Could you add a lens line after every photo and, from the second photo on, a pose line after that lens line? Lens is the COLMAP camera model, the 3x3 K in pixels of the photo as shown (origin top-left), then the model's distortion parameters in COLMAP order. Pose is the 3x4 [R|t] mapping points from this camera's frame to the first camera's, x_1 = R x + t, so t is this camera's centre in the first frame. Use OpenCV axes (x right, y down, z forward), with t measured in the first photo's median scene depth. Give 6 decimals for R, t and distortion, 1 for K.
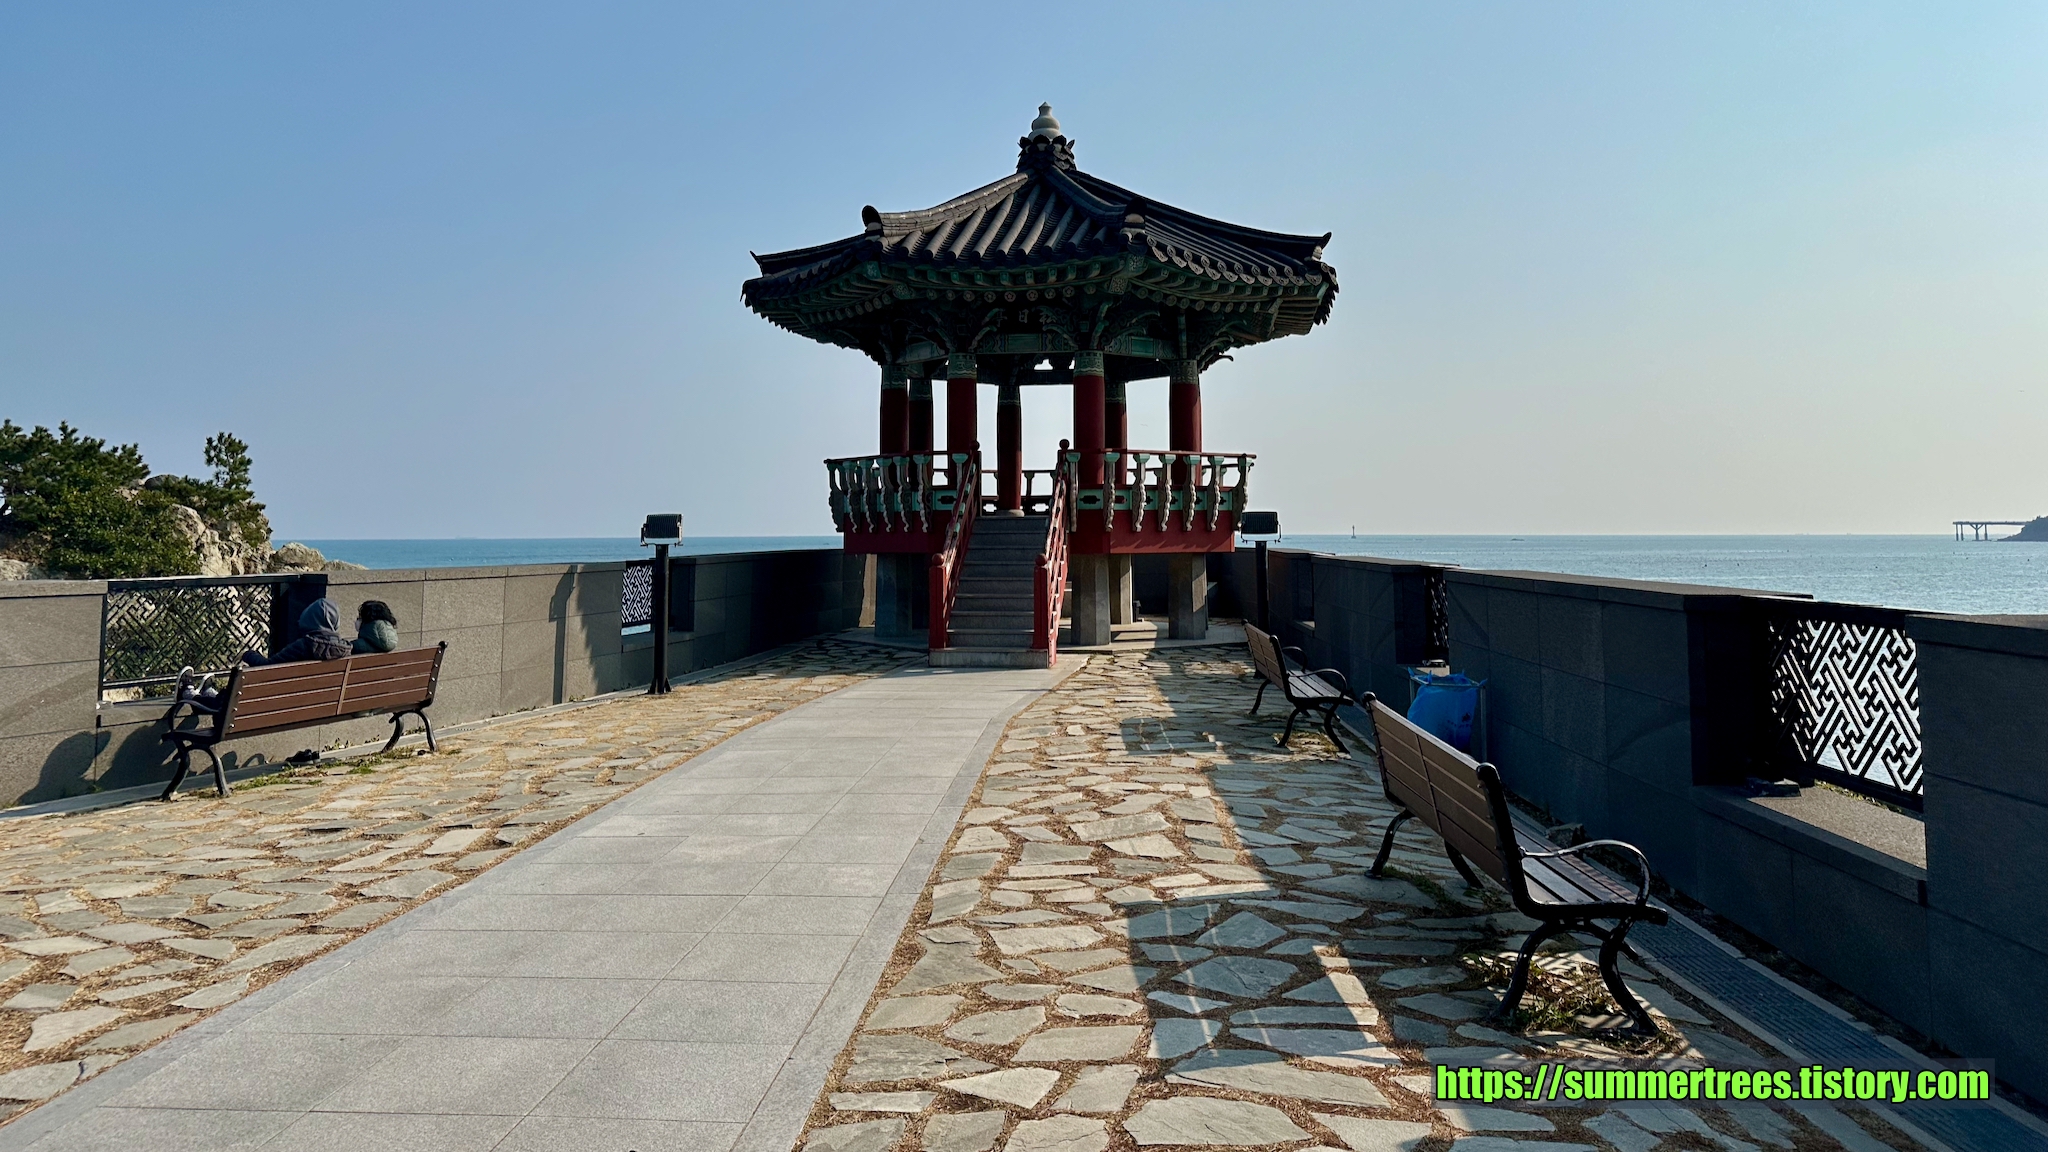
lens RADIAL K [[1371.9, 0, 1052.2], [0, 1371.9, 427.8], [0, 0, 1]] dist [0.002937, -0.004542]
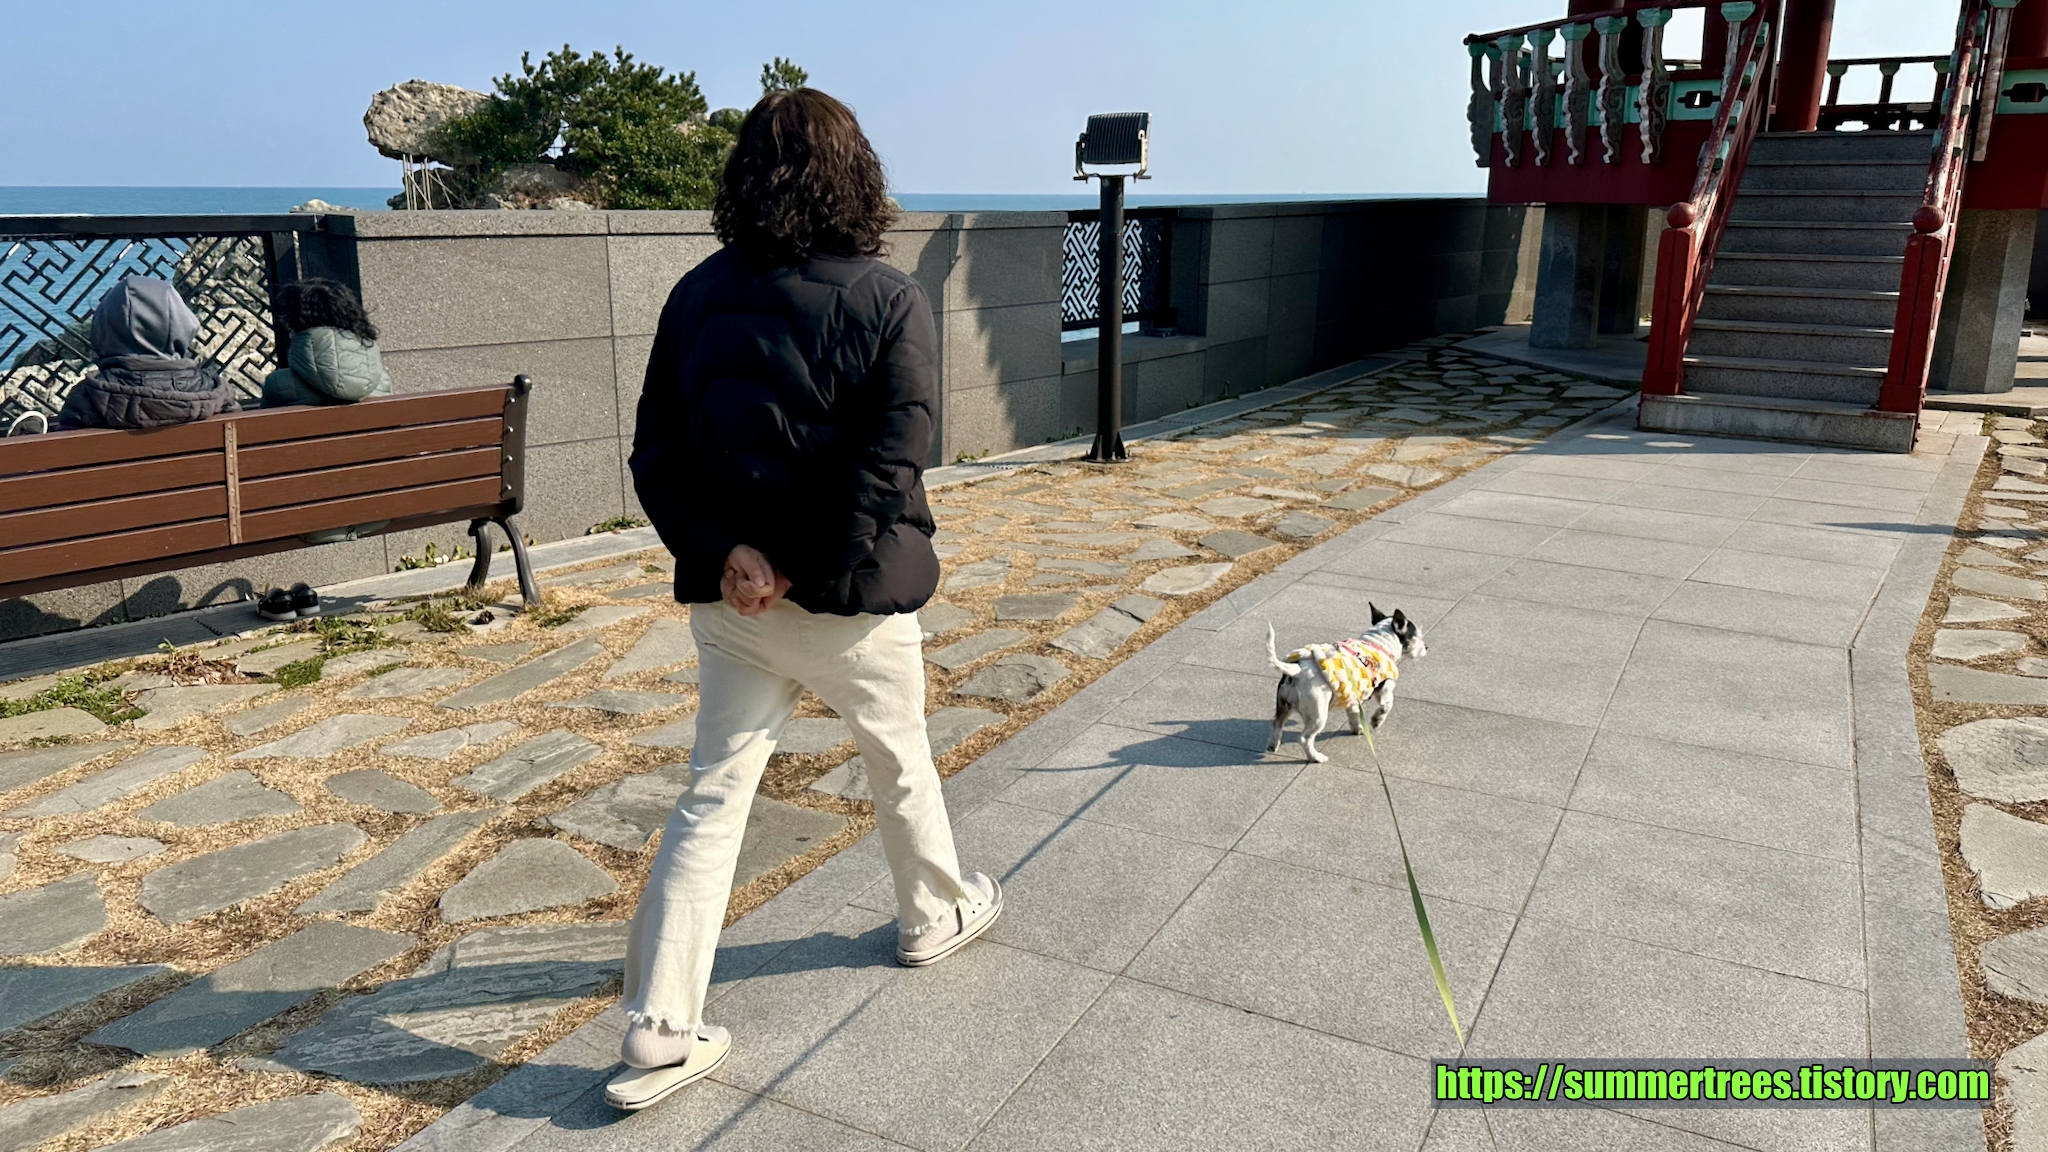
lens RADIAL K [[1419.6, 0, 1039.4], [0, 1419.6, 553.0], [0, 0, 1]] dist [0.085650, -0.127405]
pose [[0.899520, 0.116874, -0.420956, -0.050027], [0.023632, 0.949125, 0.314013, 0.037428], [0.436240, -0.292409, 0.850995, 0.363815]]
